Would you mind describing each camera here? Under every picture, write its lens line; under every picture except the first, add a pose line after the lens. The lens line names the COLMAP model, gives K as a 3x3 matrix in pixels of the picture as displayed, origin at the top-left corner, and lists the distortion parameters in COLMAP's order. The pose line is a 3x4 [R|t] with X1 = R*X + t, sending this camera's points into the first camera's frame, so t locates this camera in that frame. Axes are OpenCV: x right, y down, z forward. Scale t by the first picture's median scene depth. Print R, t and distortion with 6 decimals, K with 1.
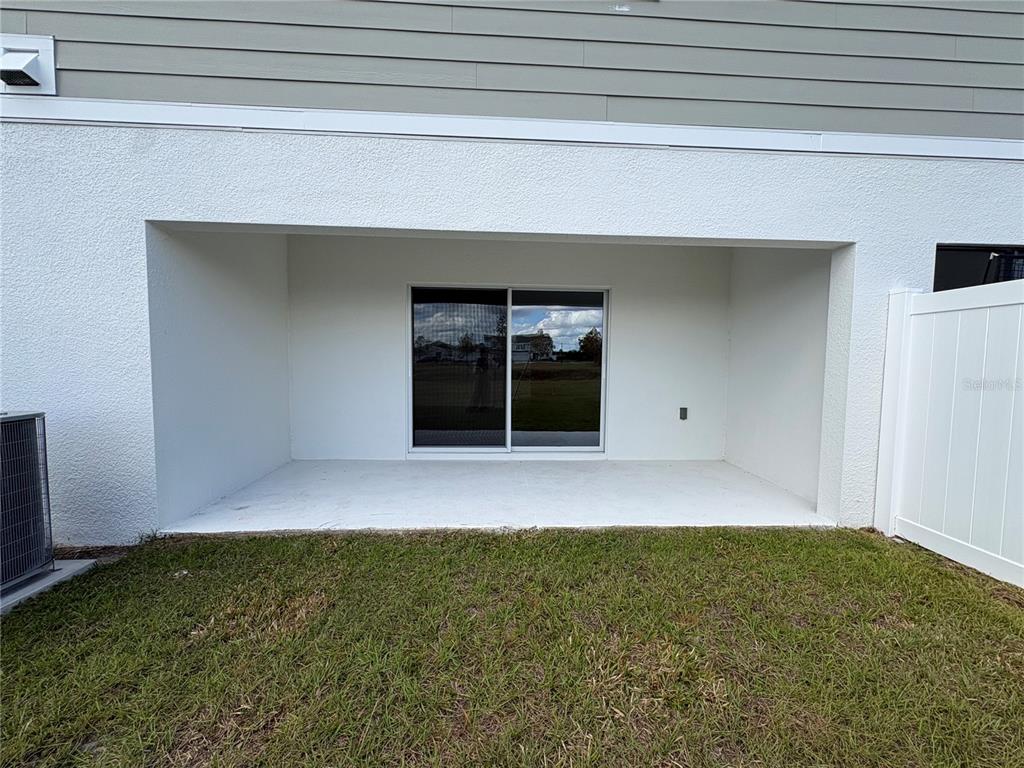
lens RADIAL K [[406.3, 0, 512.0], [0, 406.3, 384.0], [0, 0, 1]] dist [-0.001254, -0.000280]
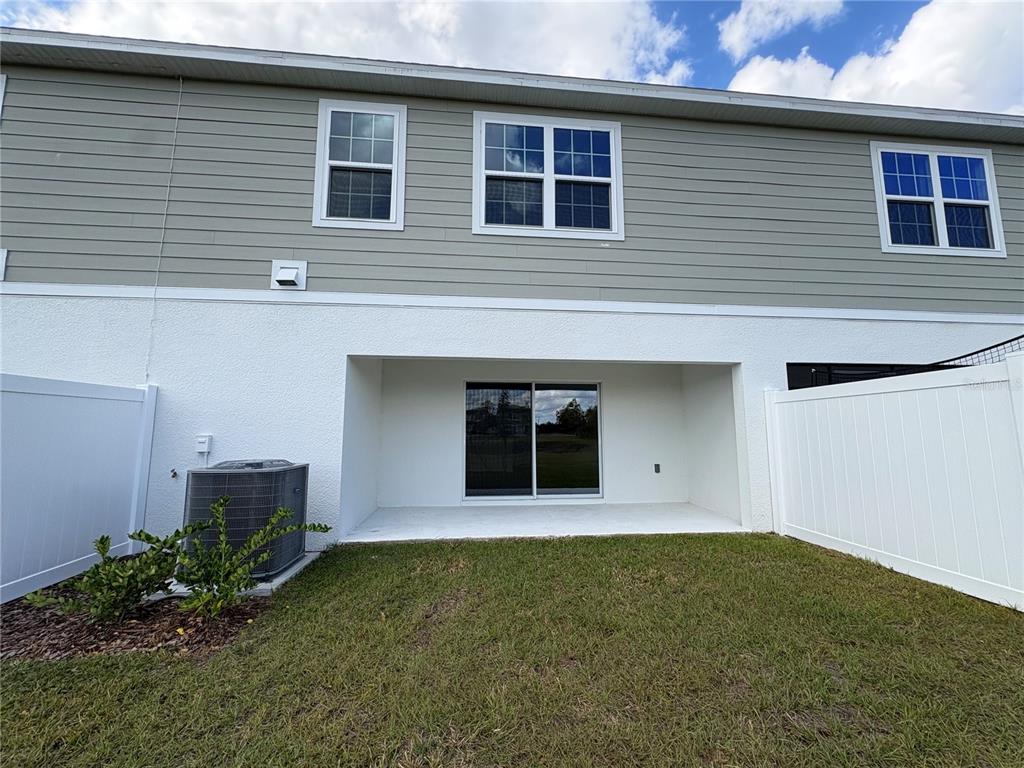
lens RADIAL K [[406.3, 0, 512.0], [0, 406.3, 384.0], [0, 0, 1]] dist [-0.001254, -0.000280]
pose [[0.998849, -0.006892, 0.047467, -0.240190], [0.015202, 0.984089, -0.177023, 0.042300], [-0.045492, 0.177541, 0.983061, -0.679107]]
